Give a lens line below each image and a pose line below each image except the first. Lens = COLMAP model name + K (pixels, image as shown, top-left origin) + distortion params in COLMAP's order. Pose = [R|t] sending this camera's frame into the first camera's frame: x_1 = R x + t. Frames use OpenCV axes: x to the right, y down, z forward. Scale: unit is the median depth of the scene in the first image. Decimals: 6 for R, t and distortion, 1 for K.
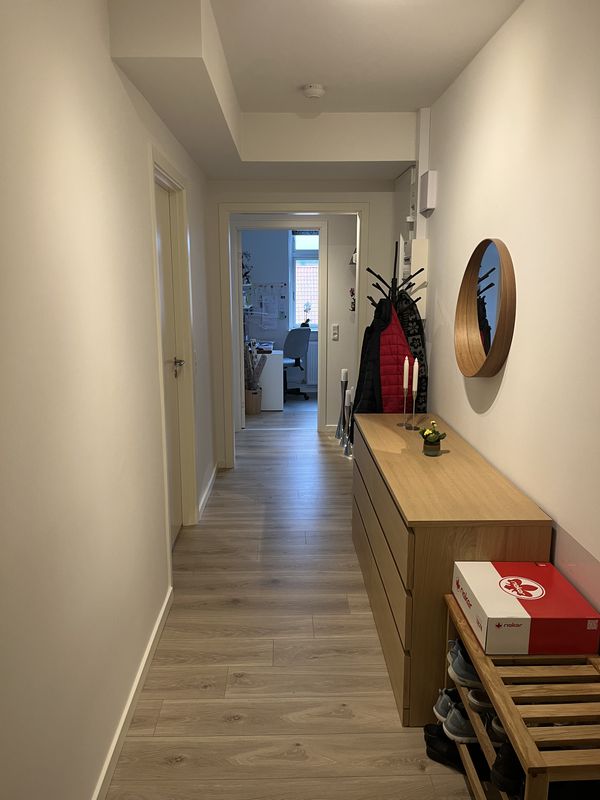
lens RADIAL K [[607.8, 0, 296.4], [0, 607.8, 400.9], [0, 0, 1]] dist [0.010572, 0.000190]
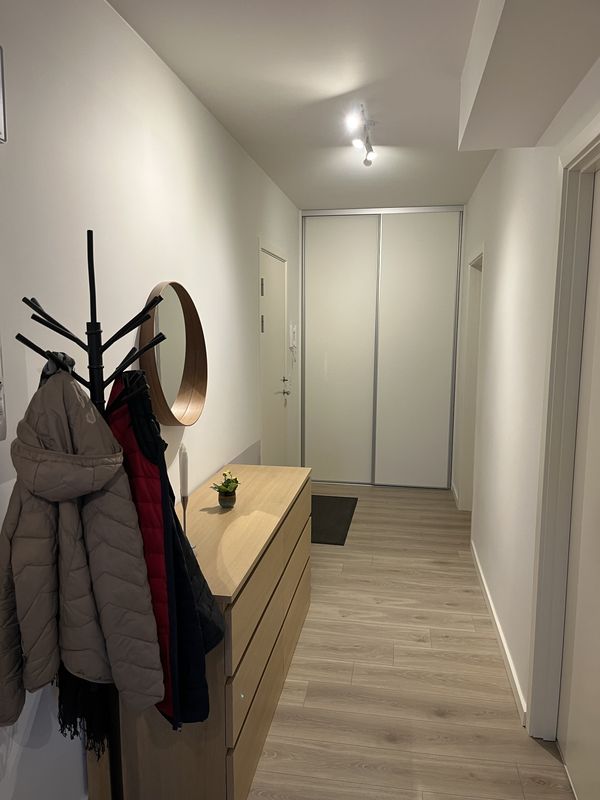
lens RADIAL K [[607.8, 0, 296.3], [0, 607.8, 403.4], [0, 0, 1]] dist [0.010572, 0.000190]
pose [[-0.982001, -0.024104, 0.187333, -0.065459], [0.038619, 0.945246, 0.324066, -0.415957], [-0.184887, 0.325468, -0.927301, 2.049228]]
